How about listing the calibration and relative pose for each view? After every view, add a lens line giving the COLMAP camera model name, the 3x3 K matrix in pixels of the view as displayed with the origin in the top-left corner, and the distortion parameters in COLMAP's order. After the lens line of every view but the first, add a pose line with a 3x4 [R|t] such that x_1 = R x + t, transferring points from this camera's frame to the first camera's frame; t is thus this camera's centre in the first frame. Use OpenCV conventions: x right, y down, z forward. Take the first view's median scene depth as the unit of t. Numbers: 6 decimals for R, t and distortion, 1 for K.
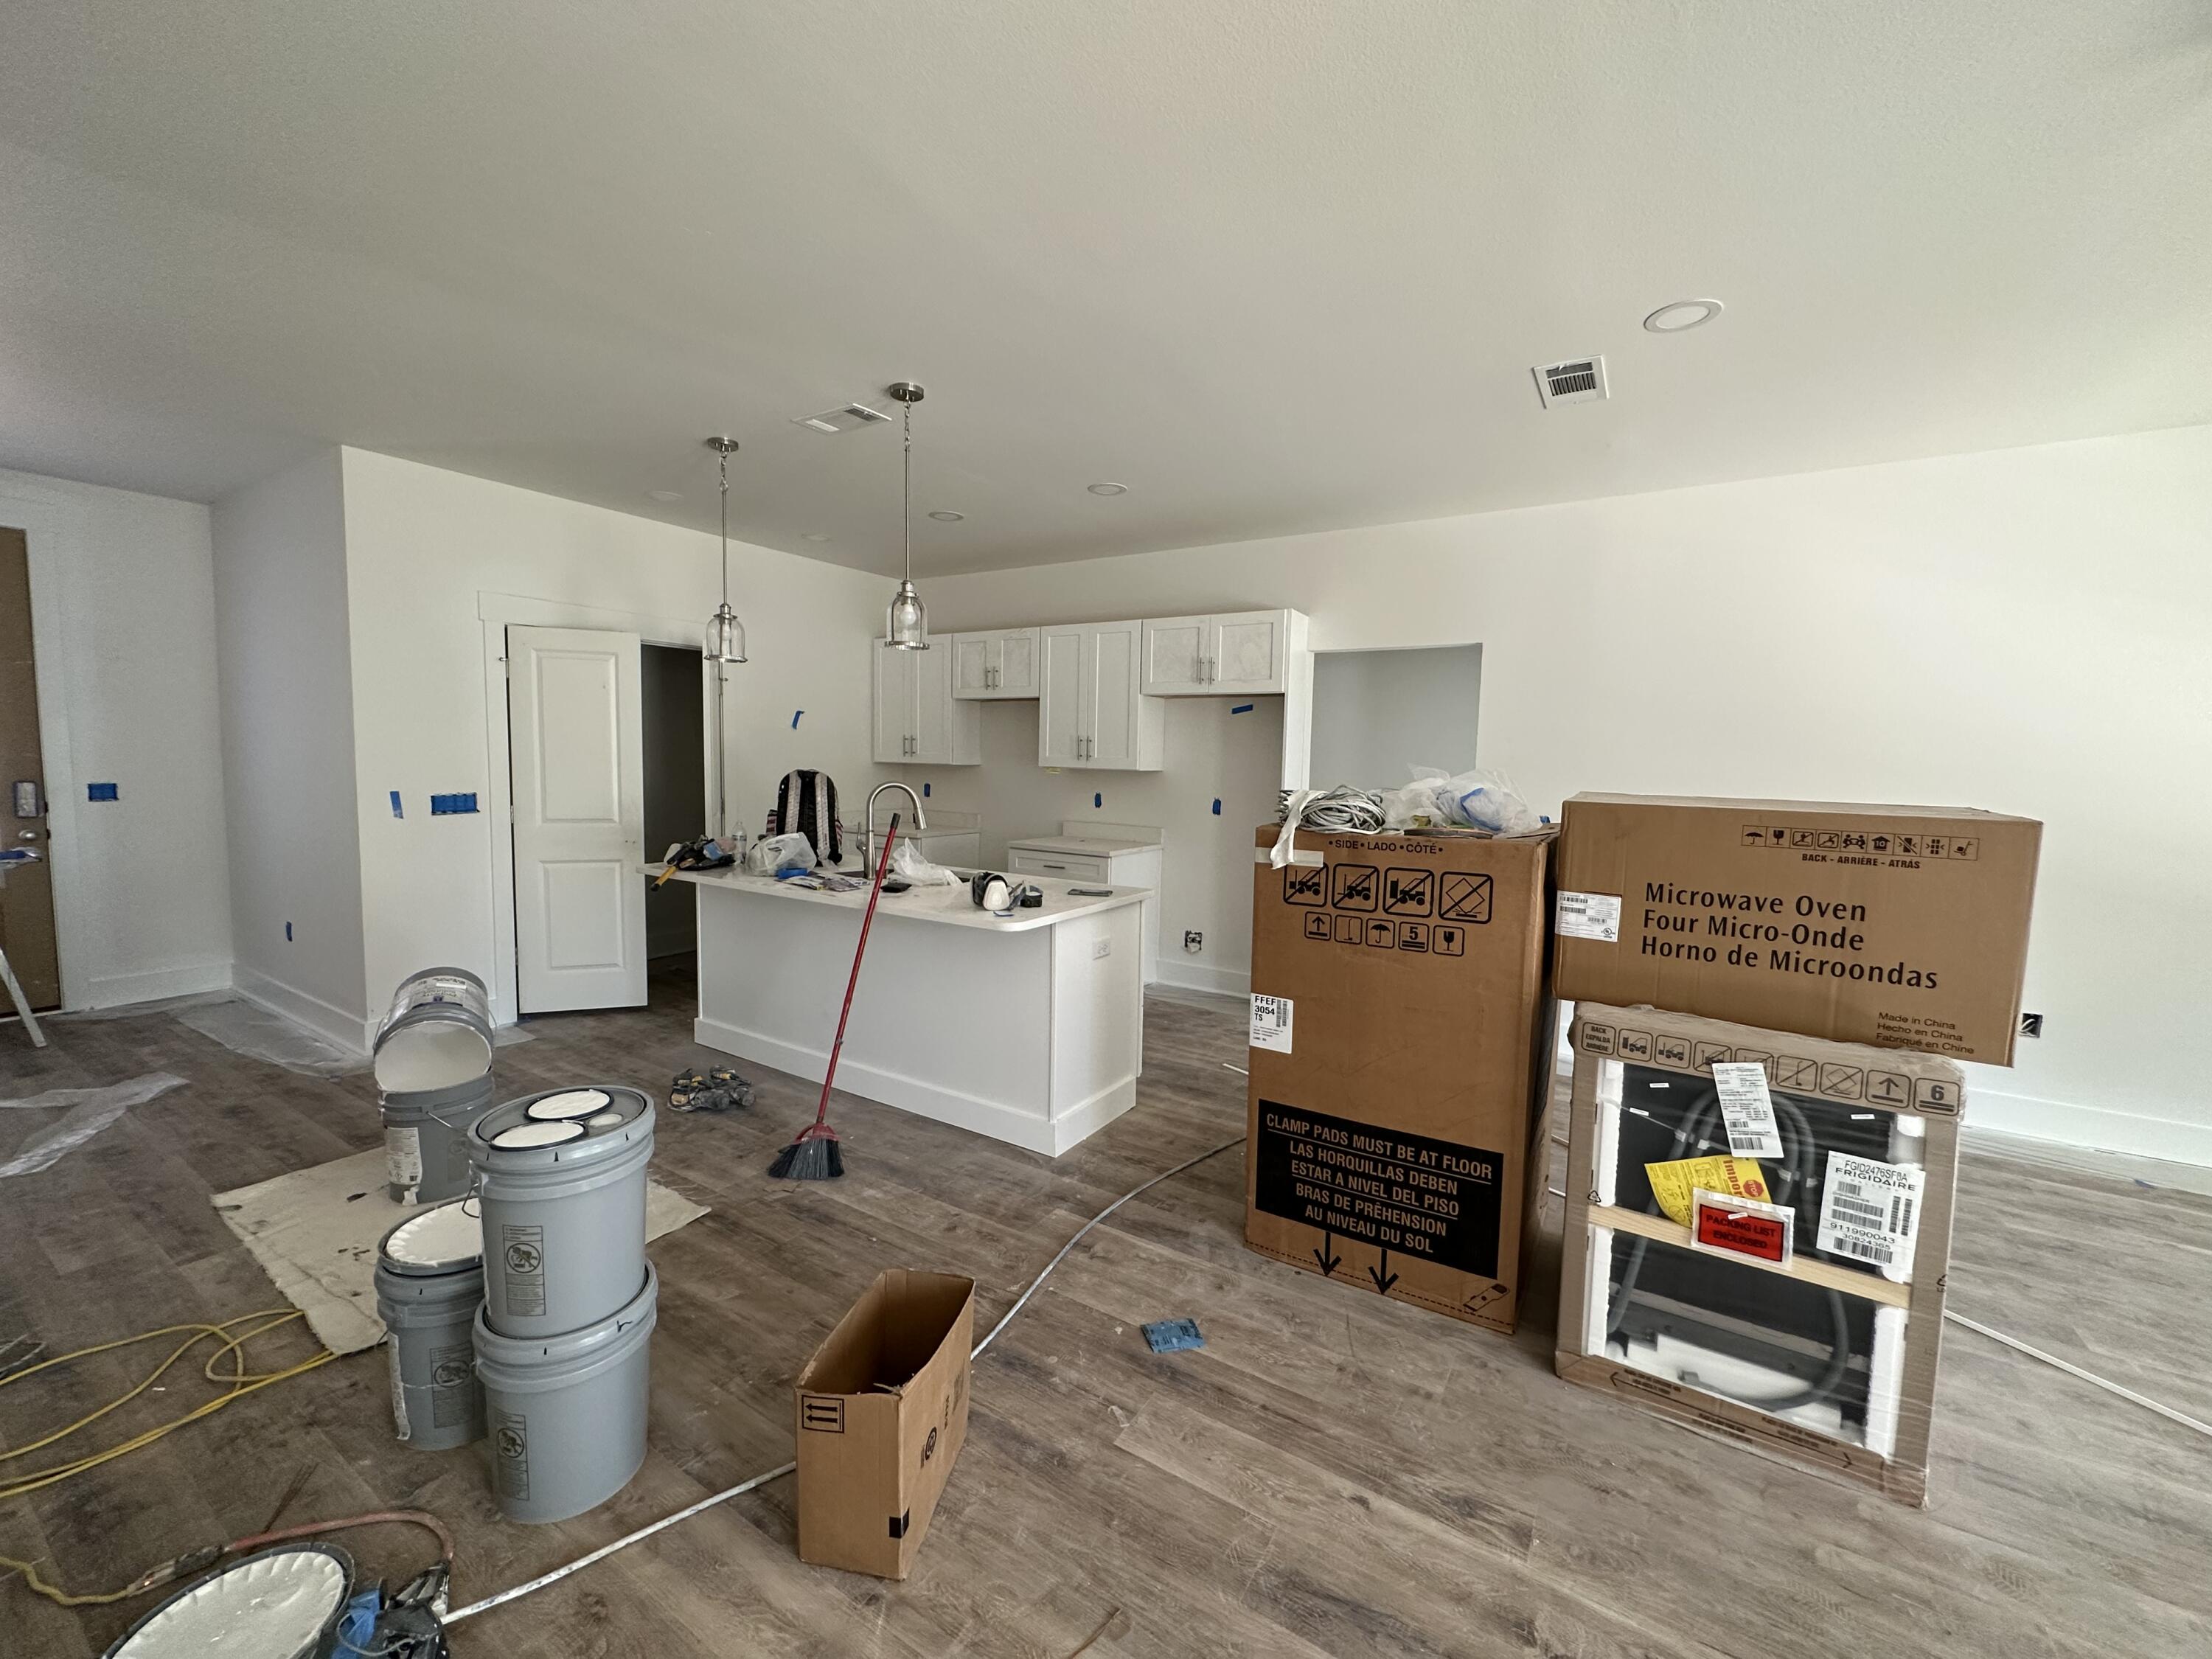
lens RADIAL K [[882.0, 0, 1106.4], [0, 882.0, 823.5], [0, 0, 1]] dist [-0.003859, 0.001103]
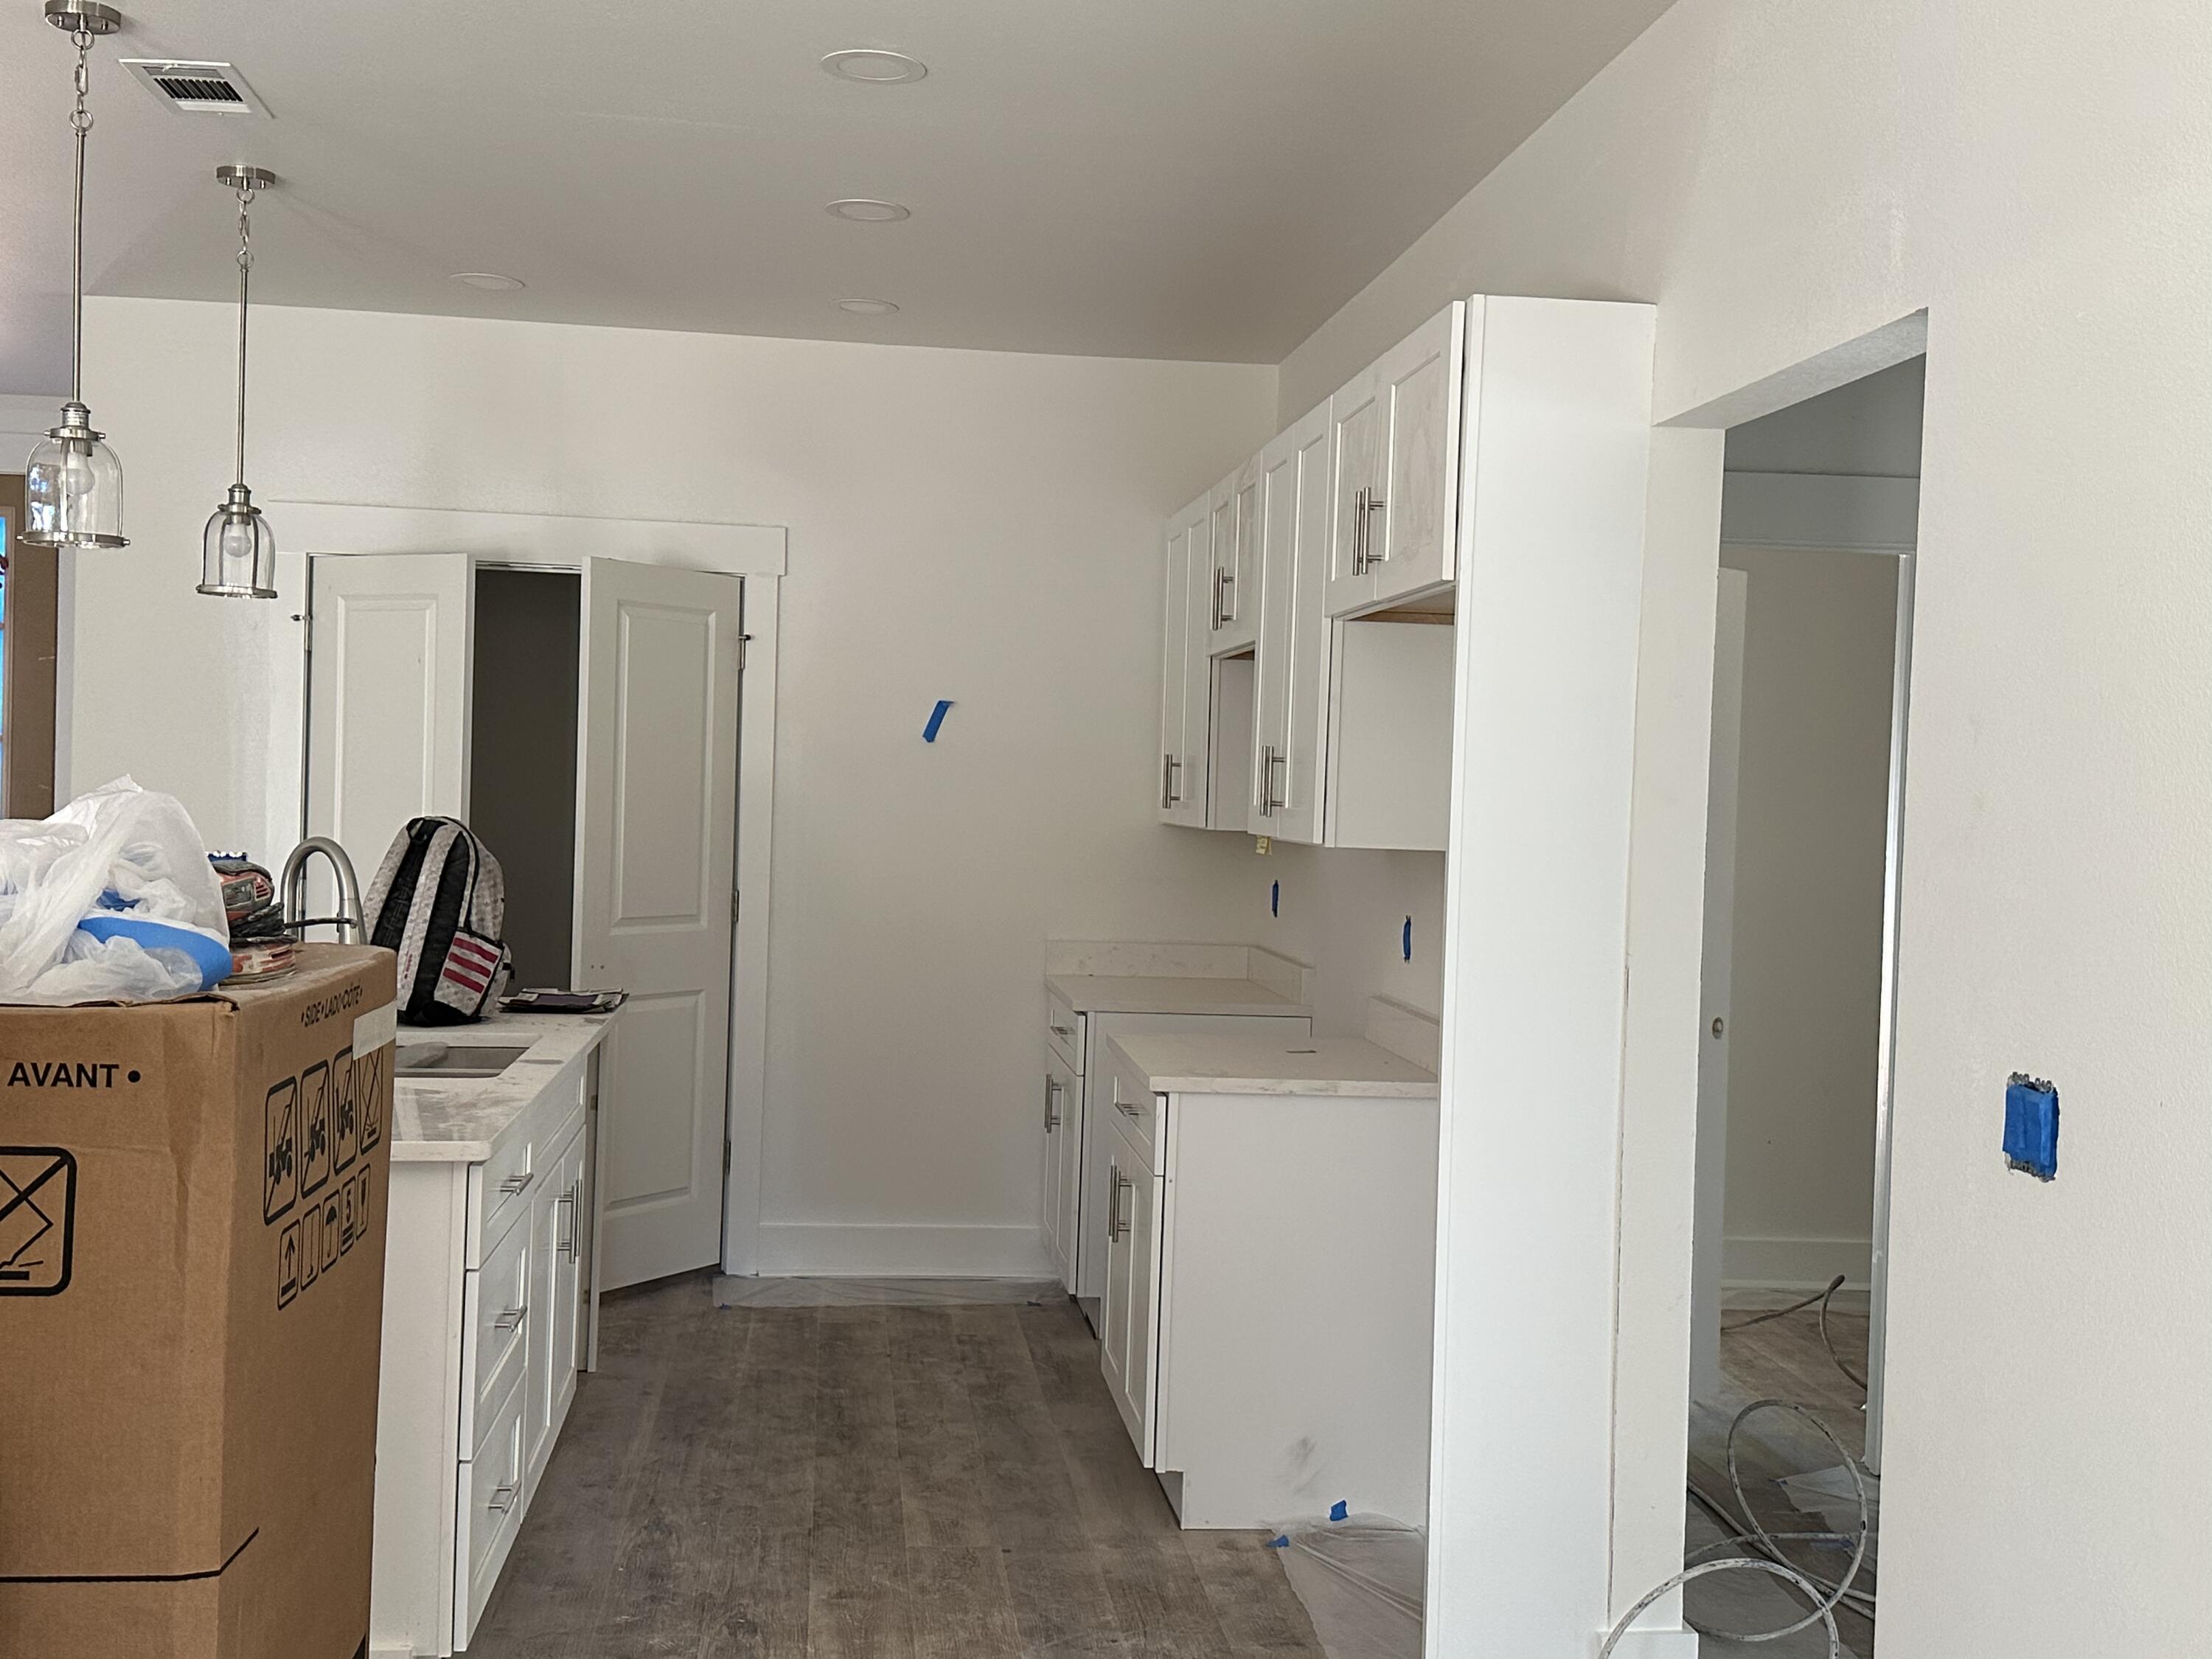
lens RADIAL K [[2259.6, 0, 1106.7], [0, 2259.6, 832.4], [0, 0, 1]] dist [0.103402, 0.000000]
pose [[0.631912, 0.015981, -0.774876, 0.612068], [-0.080100, 0.995780, -0.044785, -0.019653], [0.770890, 0.090368, 0.630525, 0.372844]]
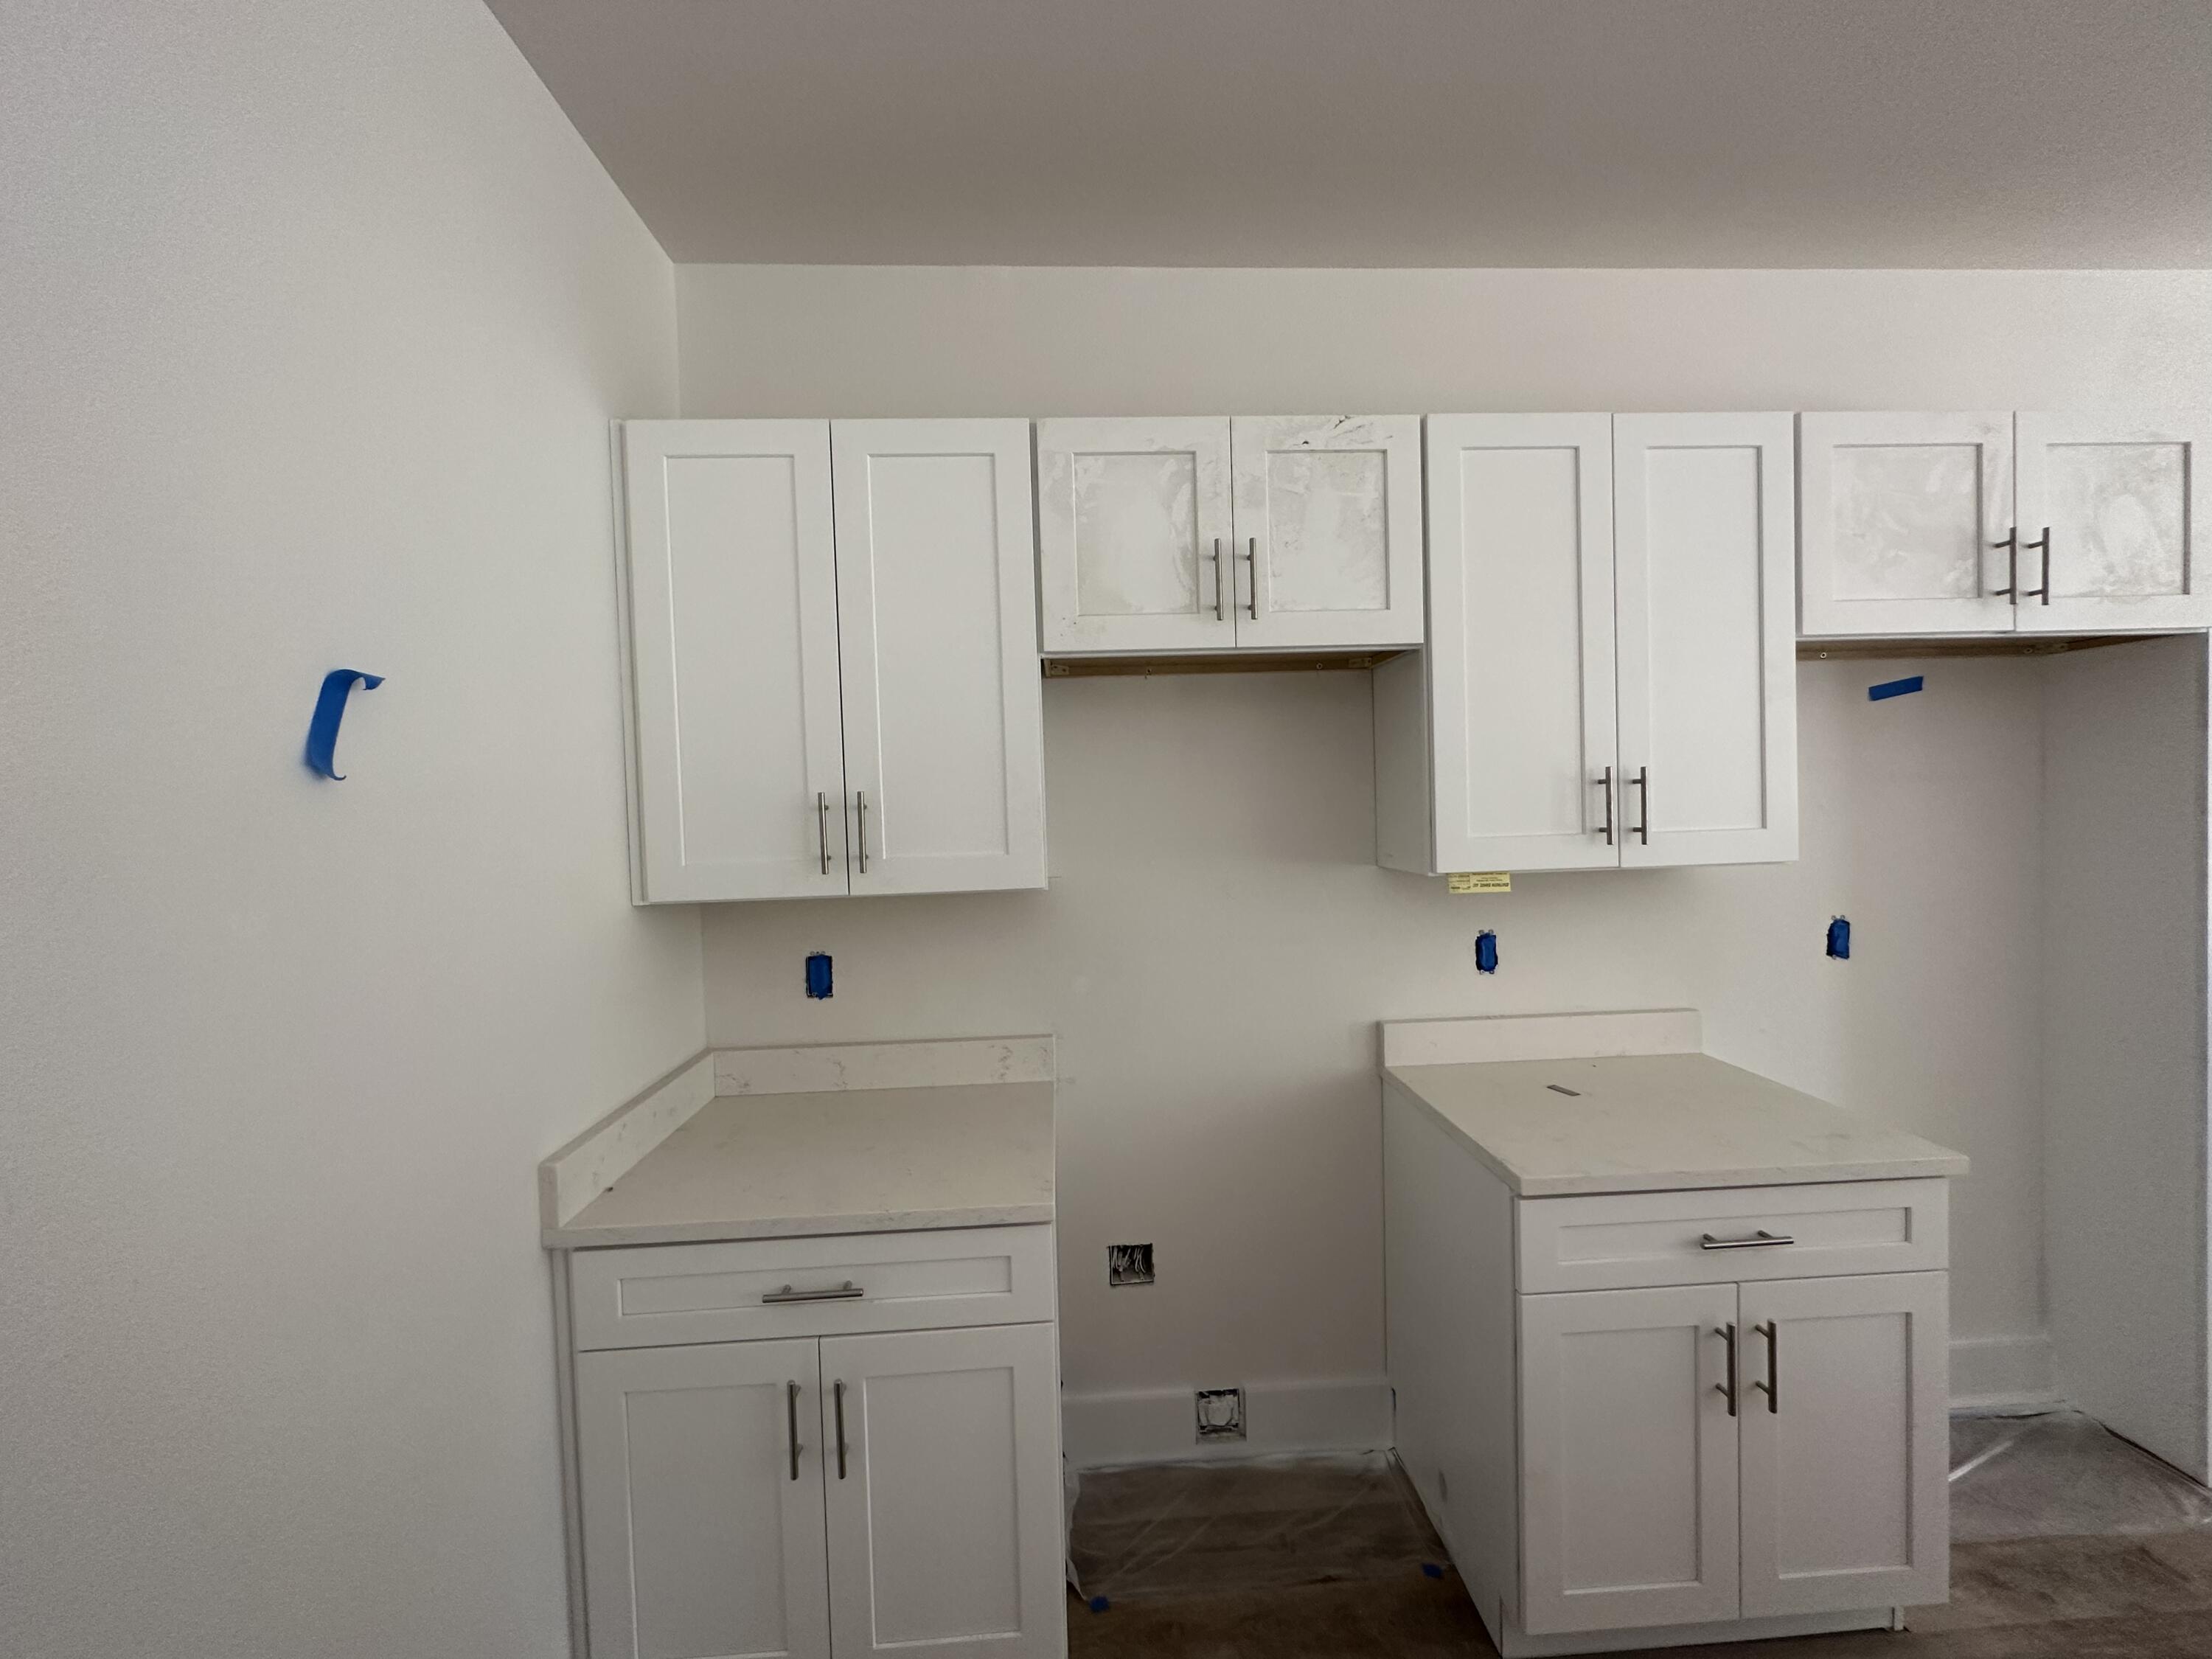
lens RADIAL K [[882.0, 0, 1104.9], [0, 882.0, 830.0], [0, 0, 1]] dist [-0.003859, 0.001103]
pose [[0.817128, -0.065122, 0.572765, -0.345033], [0.091198, 0.995689, -0.016898, -0.086100], [-0.569196, 0.066043, 0.819545, 0.824314]]
